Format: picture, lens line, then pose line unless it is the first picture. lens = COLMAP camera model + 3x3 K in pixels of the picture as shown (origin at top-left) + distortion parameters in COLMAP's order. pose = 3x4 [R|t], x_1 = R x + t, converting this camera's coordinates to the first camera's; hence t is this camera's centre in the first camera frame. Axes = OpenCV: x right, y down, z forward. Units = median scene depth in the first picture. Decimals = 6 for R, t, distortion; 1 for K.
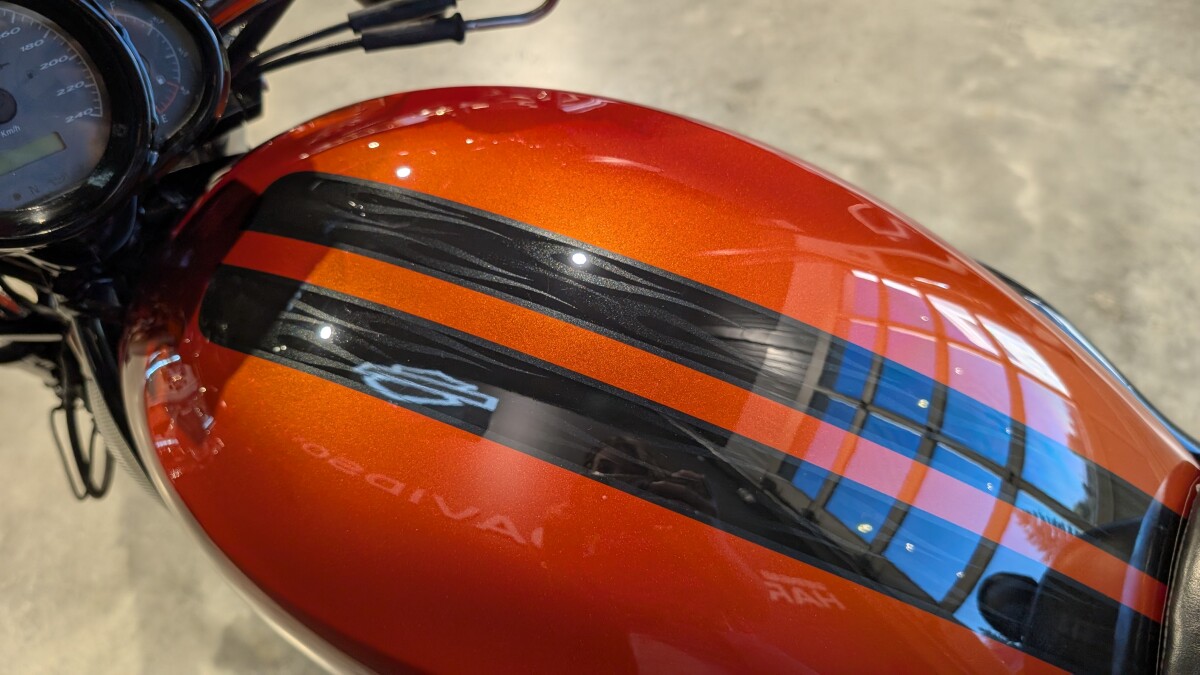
lens RADIAL K [[885.7, 0, 587.6], [0, 885.7, 345.7], [0, 0, 1]] dist [0.004223, -0.001903]
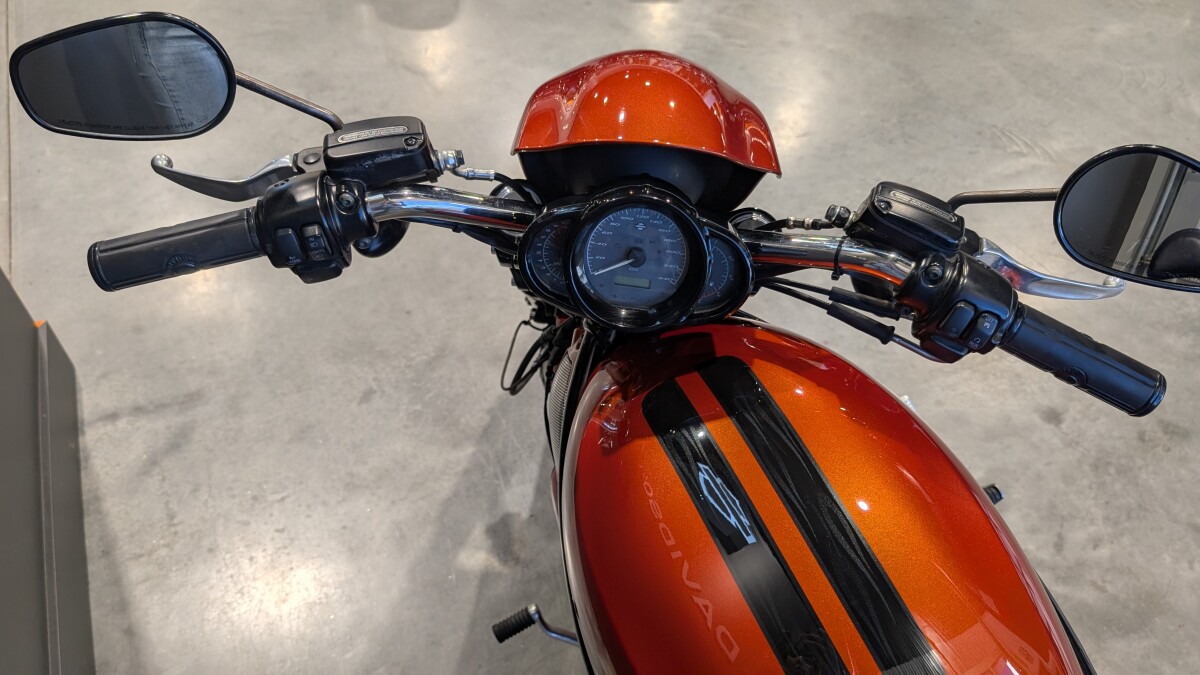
lens RADIAL K [[872.0, 0, 579.3], [0, 872.0, 340.5], [0, 0, 1]] dist [0.002659, 0.003948]
pose [[0.712351, 0.585563, -0.386875, 0.059488], [-0.606883, 0.790806, 0.079490, -0.150269], [0.352489, 0.178163, 0.918700, -0.548706]]
